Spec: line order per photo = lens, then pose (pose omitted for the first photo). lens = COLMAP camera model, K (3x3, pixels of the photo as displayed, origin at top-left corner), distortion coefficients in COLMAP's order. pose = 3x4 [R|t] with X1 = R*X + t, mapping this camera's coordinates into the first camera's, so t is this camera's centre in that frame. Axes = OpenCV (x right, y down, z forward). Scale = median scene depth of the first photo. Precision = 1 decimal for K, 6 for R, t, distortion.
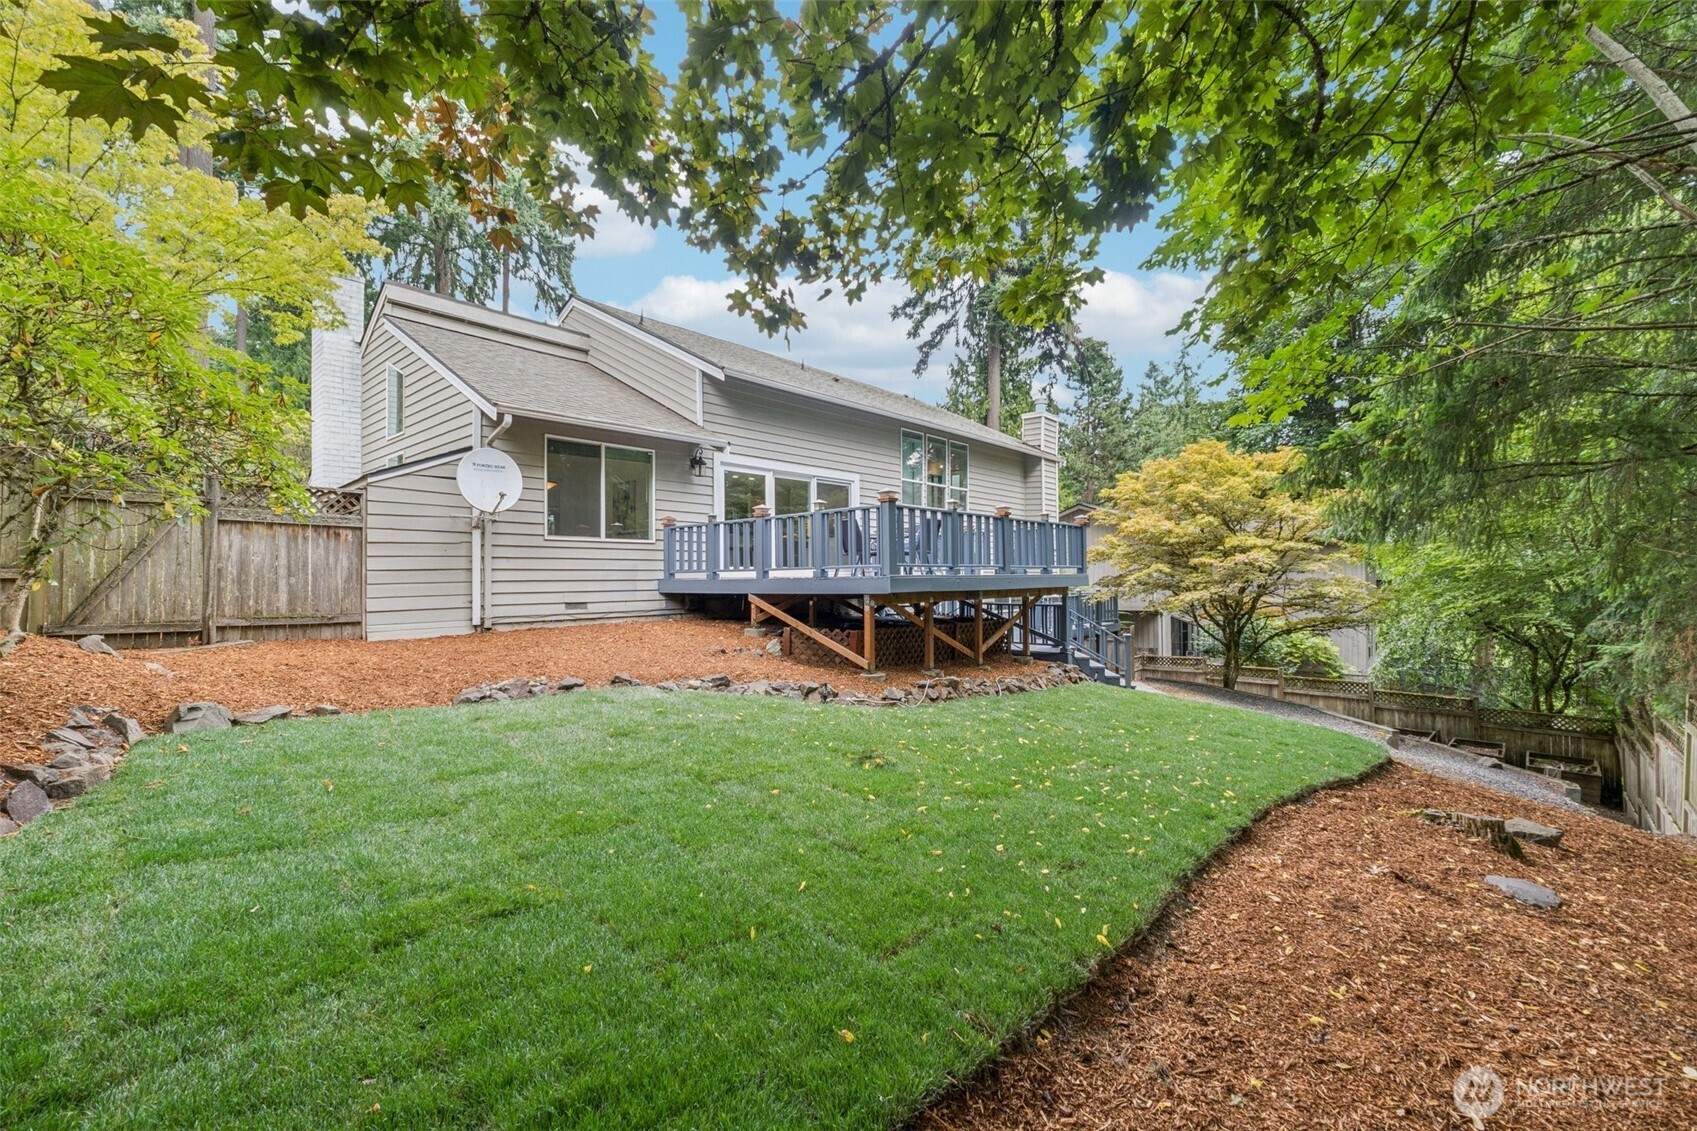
lens RADIAL K [[709.0, 0, 855.0], [0, 709.0, 567.4], [0, 0, 1]] dist [-0.006454, -0.000725]
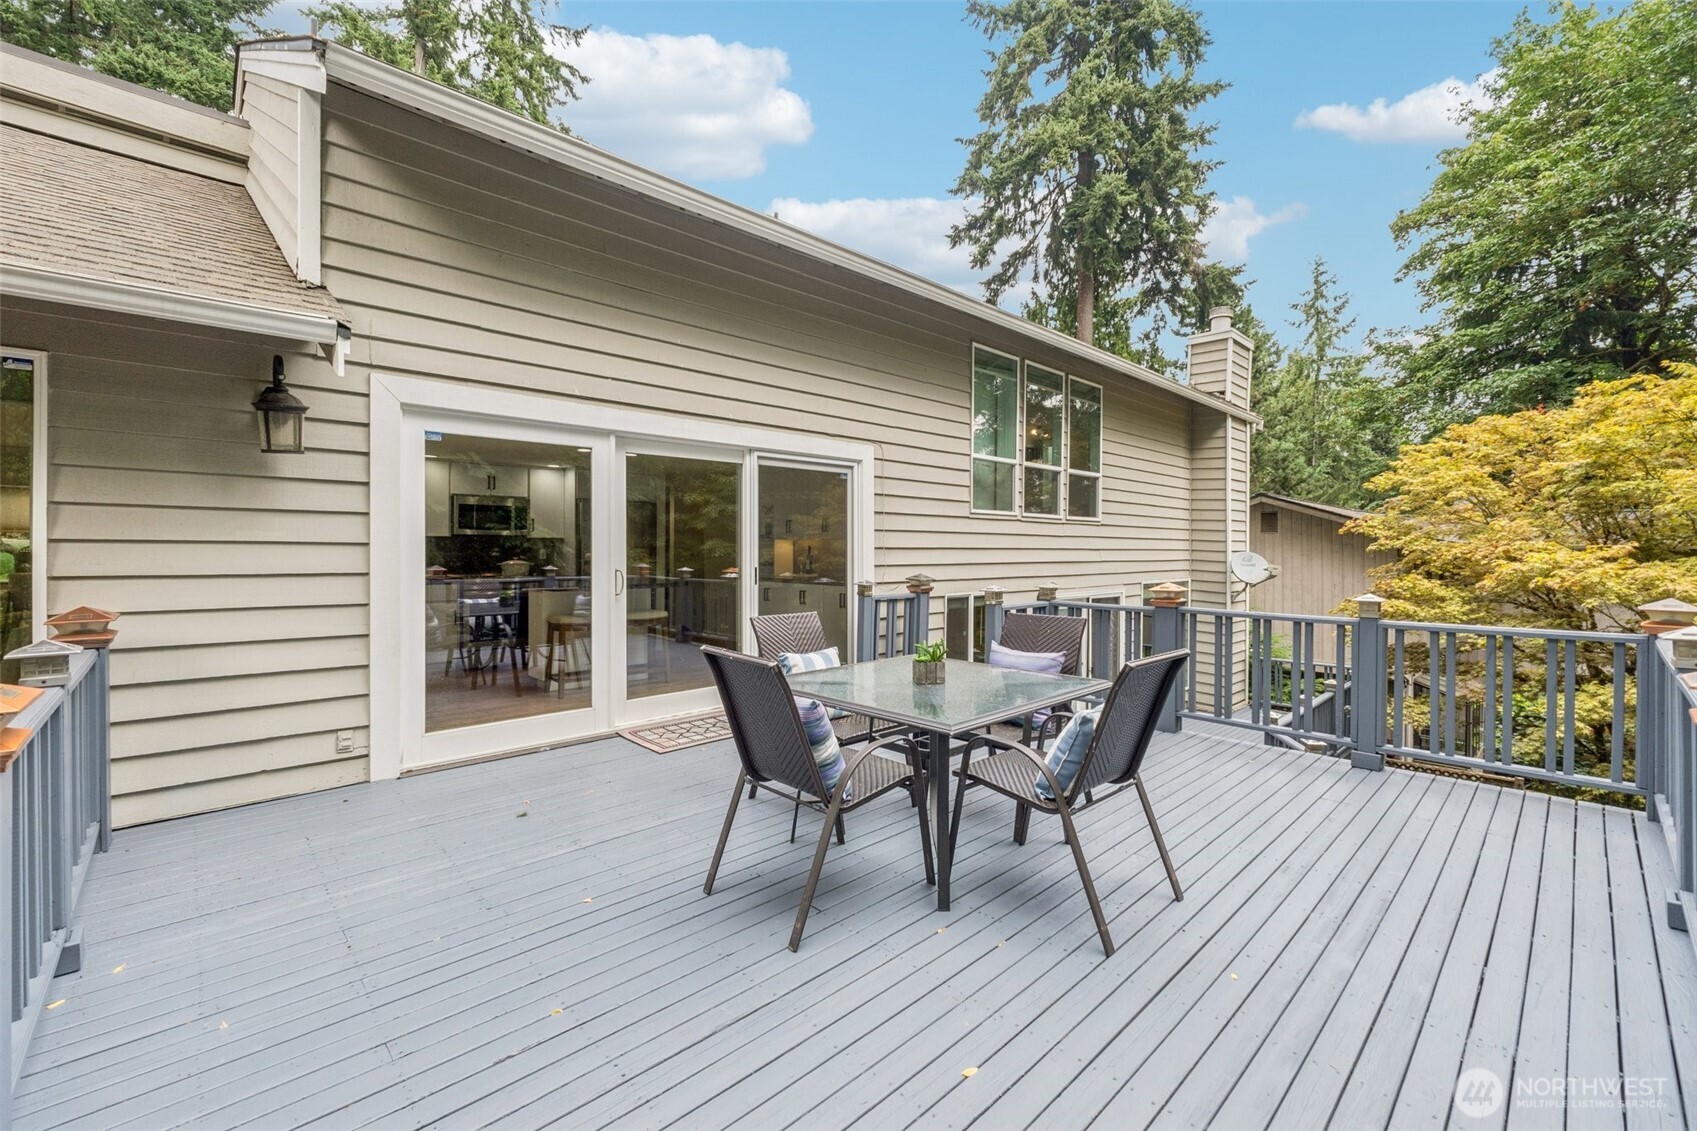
lens RADIAL K [[710.5, 0, 836.3], [0, 710.5, 559.2], [0, 0, 1]] dist [-0.003290, -0.000271]
pose [[0.994833, 0.014282, -0.100518, 0.008765], [-0.011473, 0.999529, 0.028462, -0.025461], [0.100877, -0.027161, 0.994528, 0.195088]]
